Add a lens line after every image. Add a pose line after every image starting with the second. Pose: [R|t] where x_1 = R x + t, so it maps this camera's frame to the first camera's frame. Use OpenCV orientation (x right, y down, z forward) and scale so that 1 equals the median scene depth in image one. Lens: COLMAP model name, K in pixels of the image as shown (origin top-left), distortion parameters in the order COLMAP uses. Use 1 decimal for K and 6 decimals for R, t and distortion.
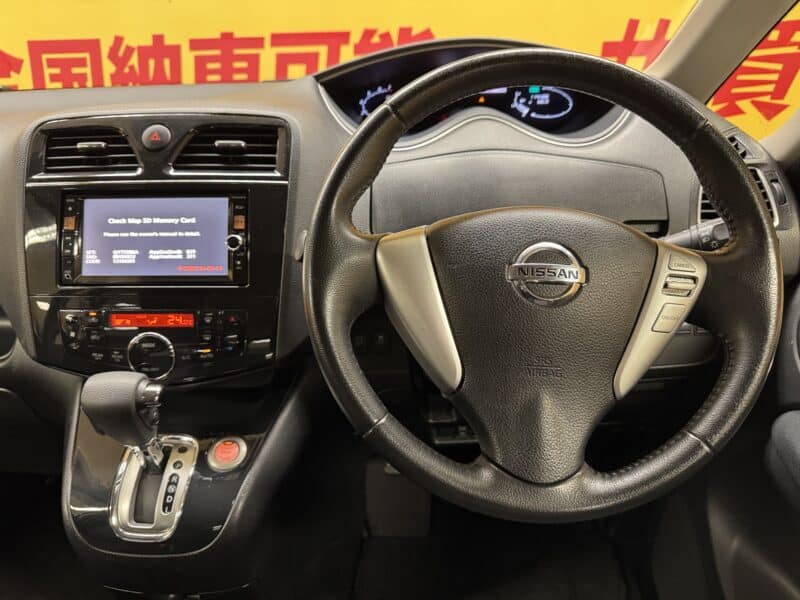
lens RADIAL K [[601.2, 0, 400.0], [0, 601.2, 300.0], [0, 0, 1]] dist [-0.012026, 0.002395]
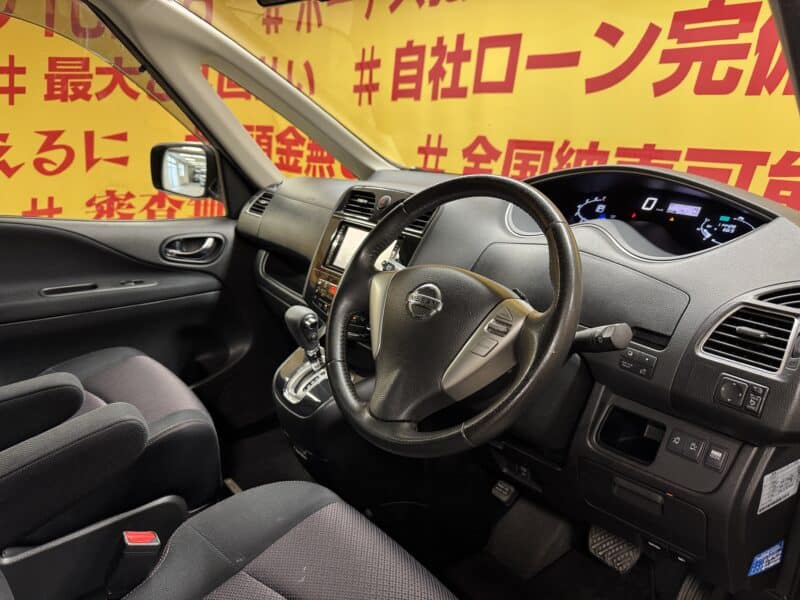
lens RADIAL K [[601.2, 0, 400.0], [0, 601.2, 300.0], [0, 0, 1]] dist [-0.012026, 0.002395]
pose [[0.669786, 0.250926, -0.698873, 0.938579], [-0.352579, 0.935780, -0.001918, -0.018231], [0.653510, 0.247692, 0.715244, -0.145446]]
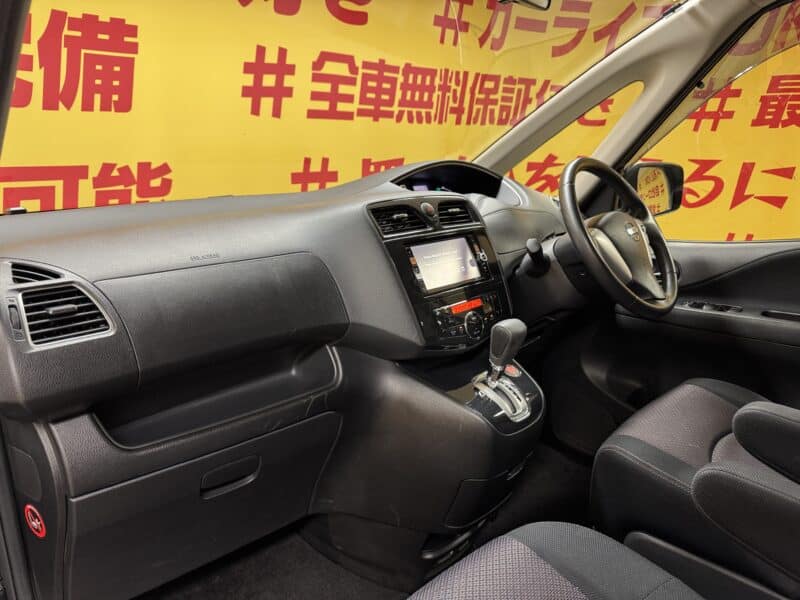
lens RADIAL K [[585.2, 0, 406.2], [0, 585.2, 294.8], [0, 0, 1]] dist [0.078049, -0.092333]
pose [[0.670640, -0.162279, 0.723815, -1.785921], [0.319691, 0.943736, -0.084620, 0.071877], [-0.669358, 0.288147, 0.684786, 0.017863]]
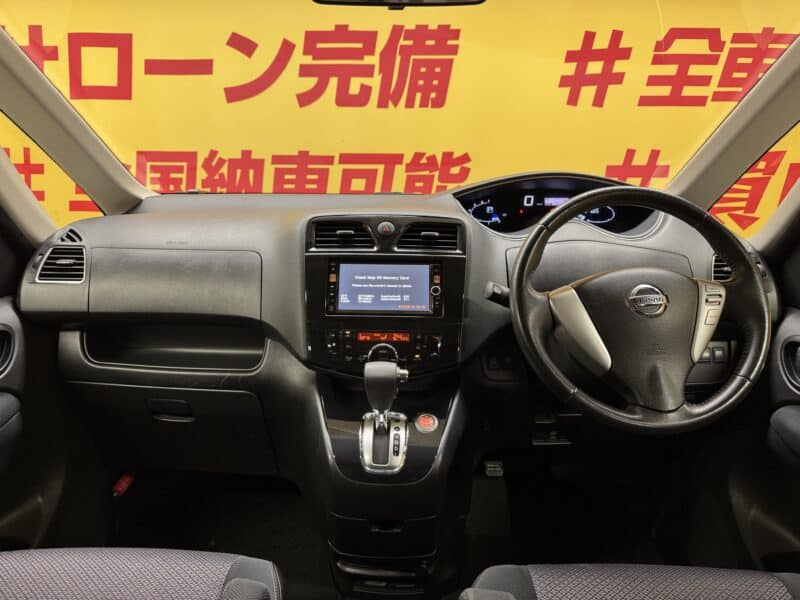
lens RADIAL K [[585.2, 0, 406.2], [0, 585.2, 294.8], [0, 0, 1]] dist [0.078049, -0.092333]
pose [[0.999380, 0.021804, 0.027645, -0.384529], [-0.016772, 0.985180, -0.170703, 0.183802], [-0.030957, 0.170134, 0.984935, -0.564178]]
